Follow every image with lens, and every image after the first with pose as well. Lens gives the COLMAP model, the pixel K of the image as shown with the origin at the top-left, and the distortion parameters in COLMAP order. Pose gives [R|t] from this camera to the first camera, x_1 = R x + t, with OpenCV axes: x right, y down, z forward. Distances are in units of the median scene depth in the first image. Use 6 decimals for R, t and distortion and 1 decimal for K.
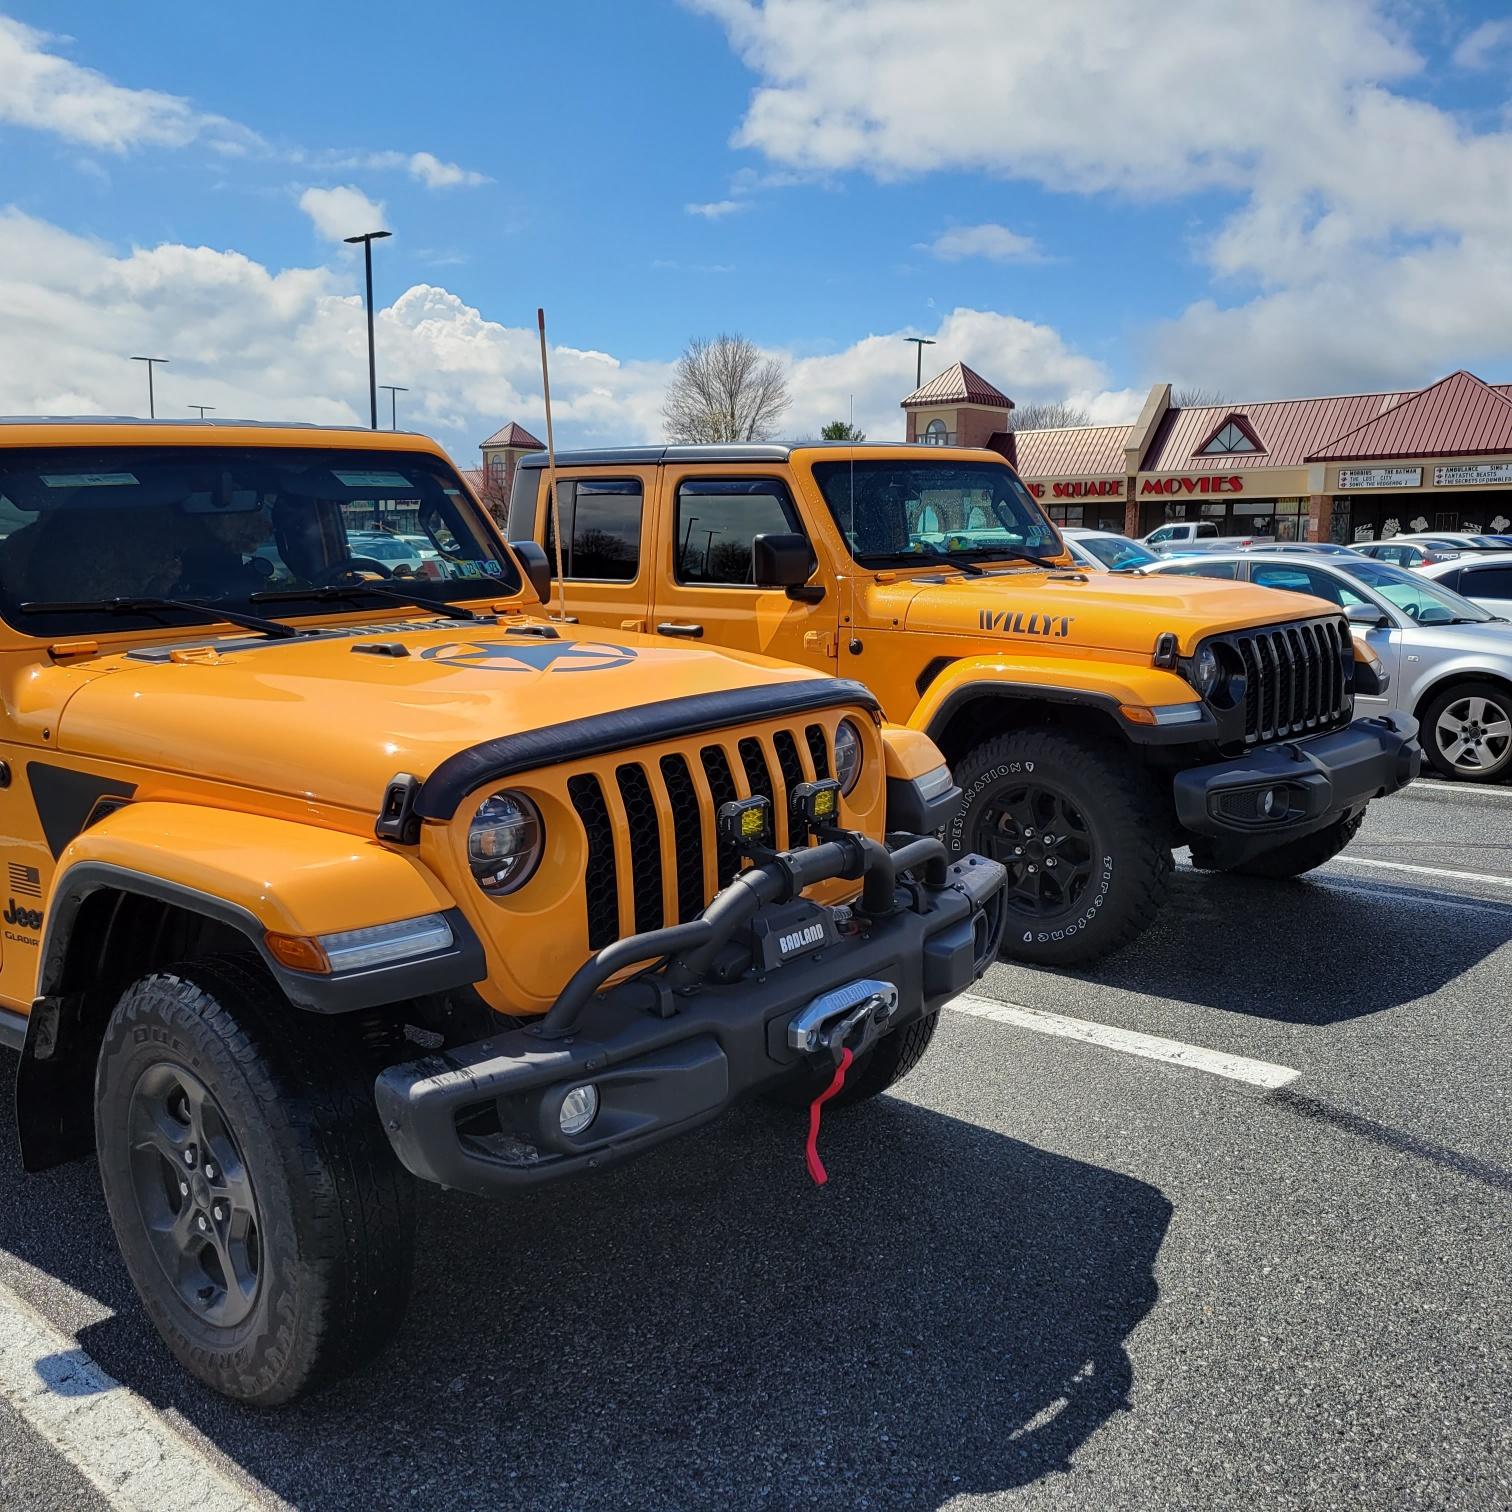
lens RADIAL K [[1544.2, 0, 730.1], [0, 1544.2, 774.0], [0, 0, 1]] dist [0.047372, -0.015217]
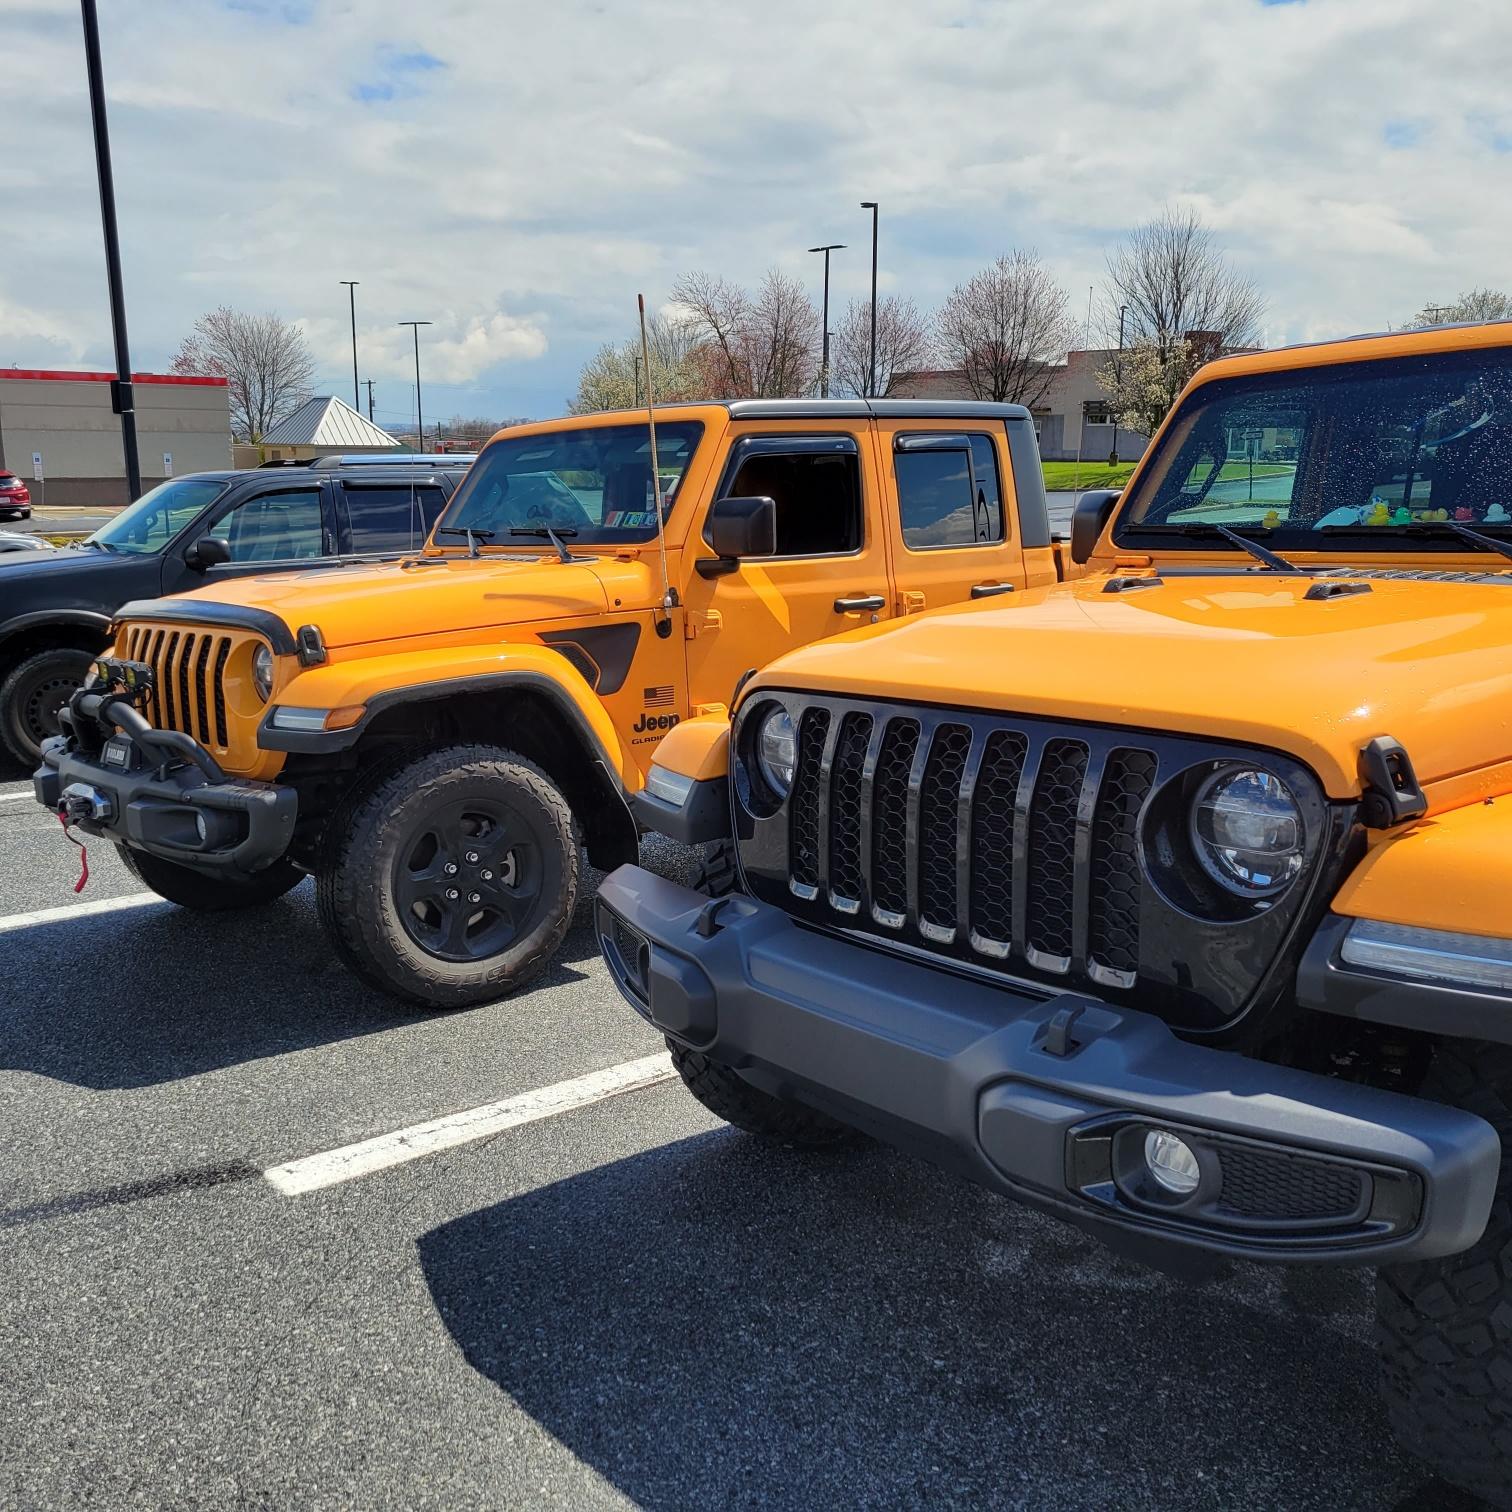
lens RADIAL K [[1544.2, 0, 730.1], [0, 1544.2, 774.0], [0, 0, 1]] dist [0.047372, -0.015217]
pose [[-0.151673, 0.203451, -0.967266, 1.042903], [-0.139876, 0.964321, 0.224766, -0.223486], [0.978484, 0.169388, -0.117803, 1.254213]]
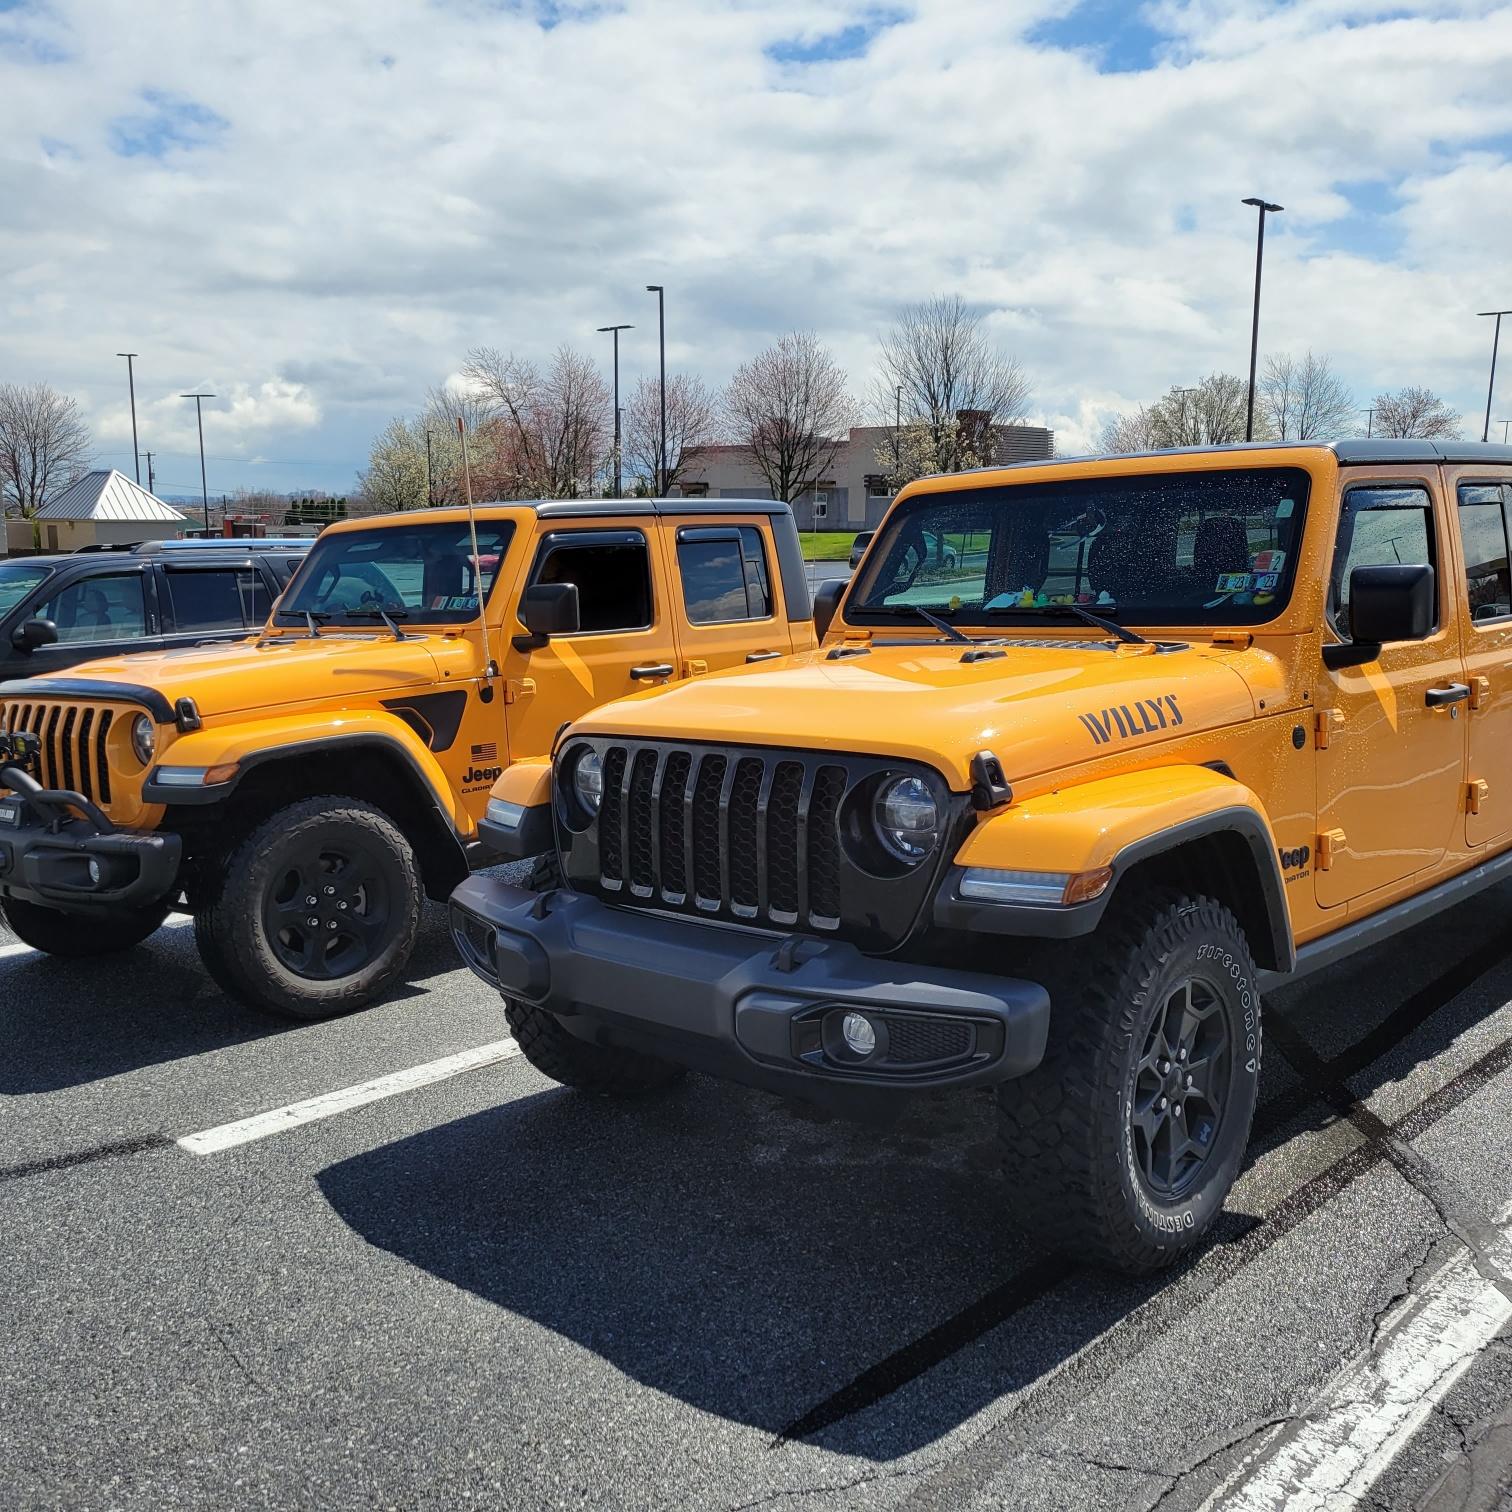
lens RADIAL K [[1544.2, 0, 730.1], [0, 1544.2, 774.0], [0, 0, 1]] dist [0.047372, -0.015217]
pose [[-0.022008, 0.163197, -0.986348, 1.272361], [-0.135638, 0.976978, 0.164673, -0.248432], [0.990514, 0.137410, 0.000634, 1.273899]]
